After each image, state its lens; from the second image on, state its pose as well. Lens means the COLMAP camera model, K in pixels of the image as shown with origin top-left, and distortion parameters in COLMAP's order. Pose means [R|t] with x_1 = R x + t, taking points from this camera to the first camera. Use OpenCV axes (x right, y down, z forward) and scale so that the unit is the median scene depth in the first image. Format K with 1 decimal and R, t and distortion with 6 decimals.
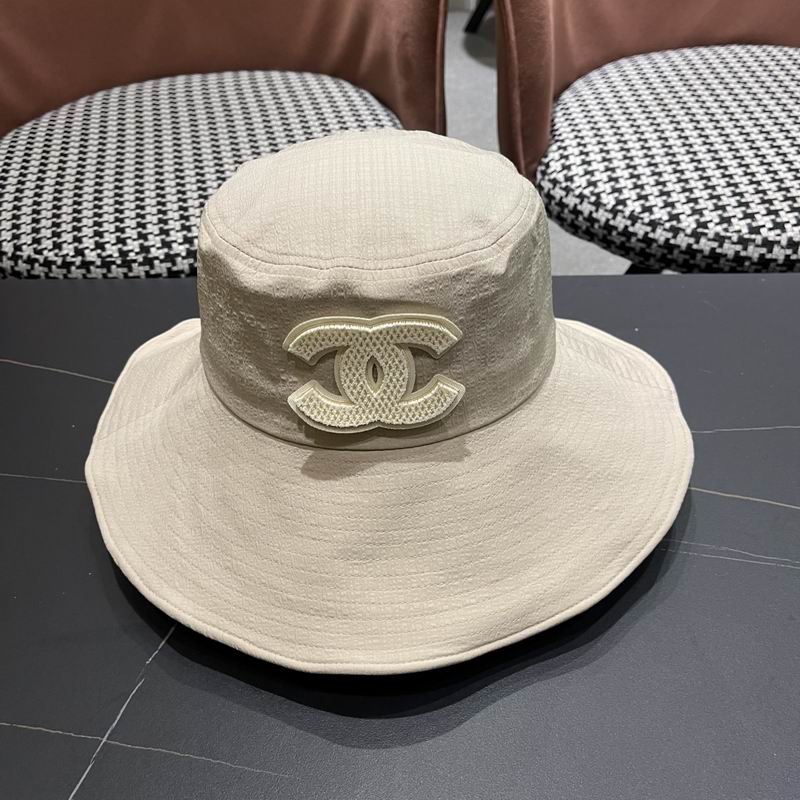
lens RADIAL K [[836.6, 0, 396.7], [0, 836.6, 402.0], [0, 0, 1]] dist [0.019227, 0.000000]
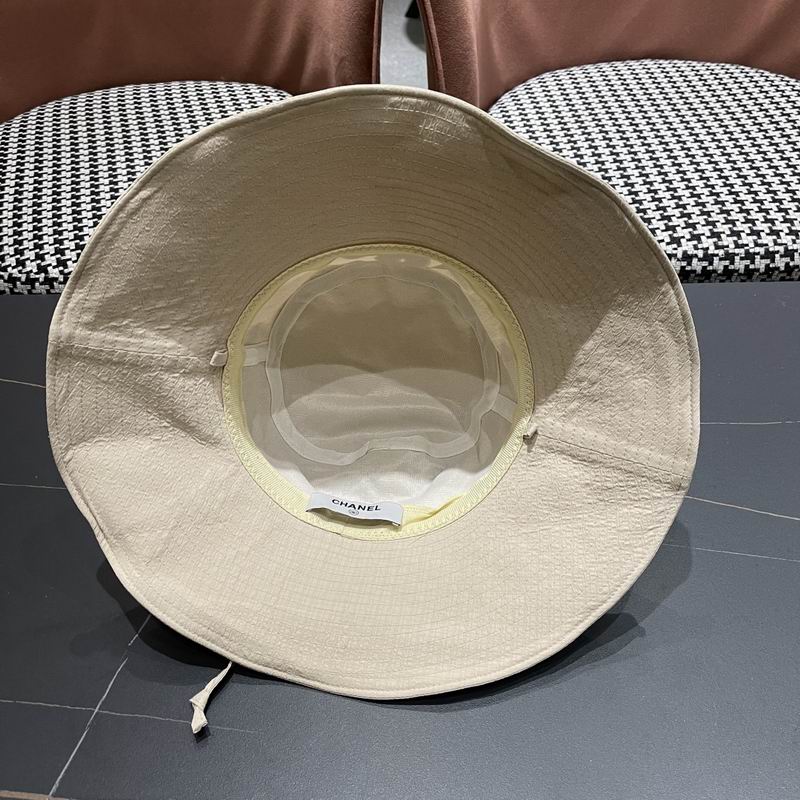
lens RADIAL K [[836.6, 0, 402.9], [0, 836.6, 408.4], [0, 0, 1]] dist [0.019227, 0.000000]
pose [[0.997833, -0.022997, 0.061652, 0.011820], [0.020397, 0.998889, 0.042475, -0.036232], [-0.062561, -0.041126, 0.997193, -0.106493]]
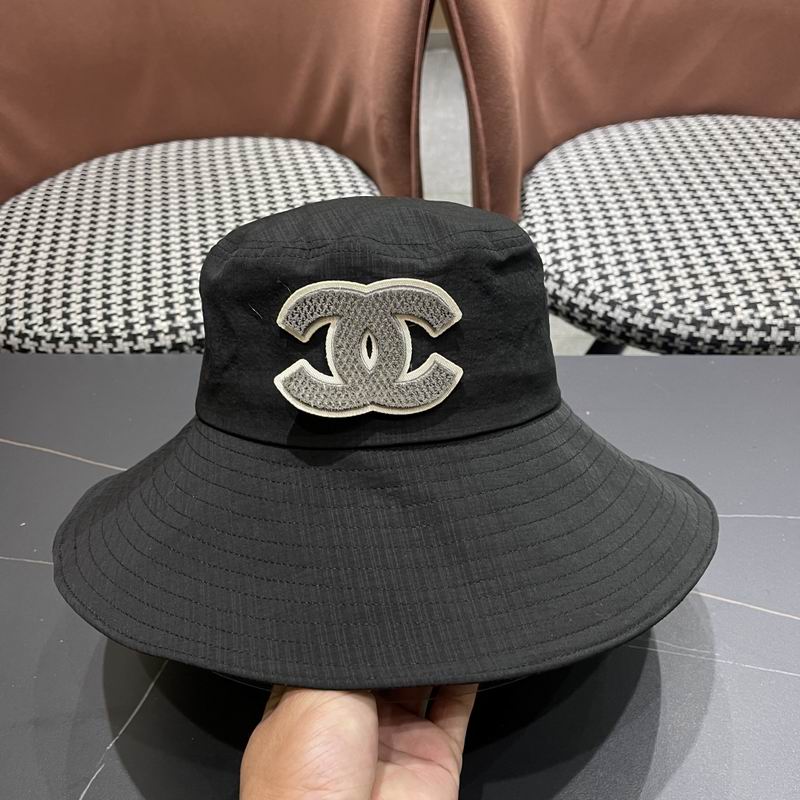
lens RADIAL K [[836.6, 0, 400.5], [0, 836.6, 407.2], [0, 0, 1]] dist [0.019227, 0.000000]
pose [[0.999935, 0.003959, -0.010682, 0.051138], [-0.004085, 0.999923, -0.011757, -0.067398], [0.010635, 0.011800, 0.999874, -0.047786]]
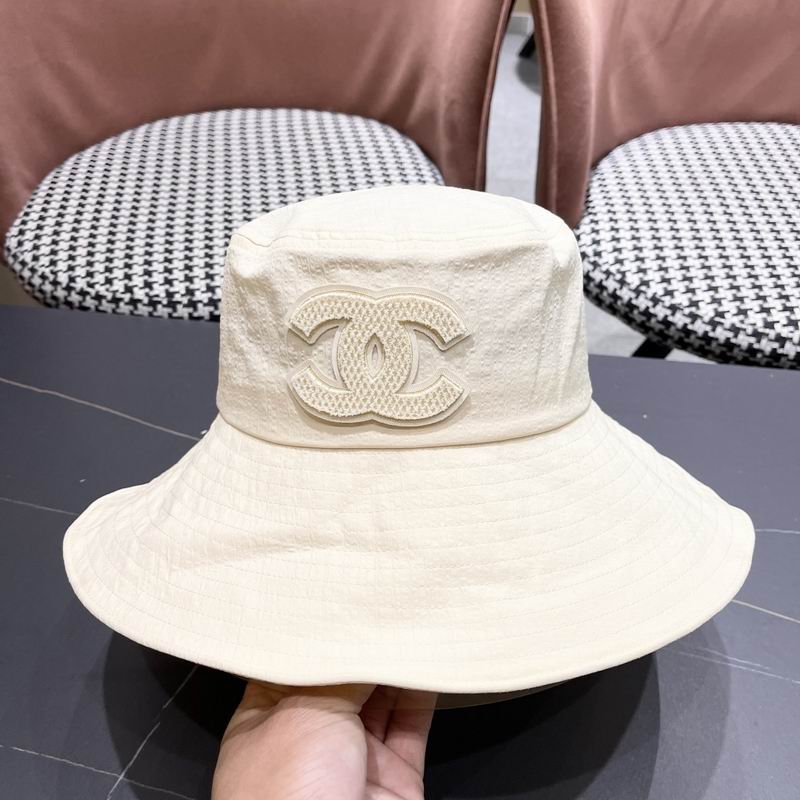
lens RADIAL K [[836.6, 0, 400.8], [0, 836.6, 406.5], [0, 0, 1]] dist [0.019227, 0.000000]
pose [[0.996048, 0.085310, -0.024689, 0.003638], [-0.085047, 0.996310, 0.011523, -0.071319], [0.025581, -0.009378, 0.999629, -0.053302]]
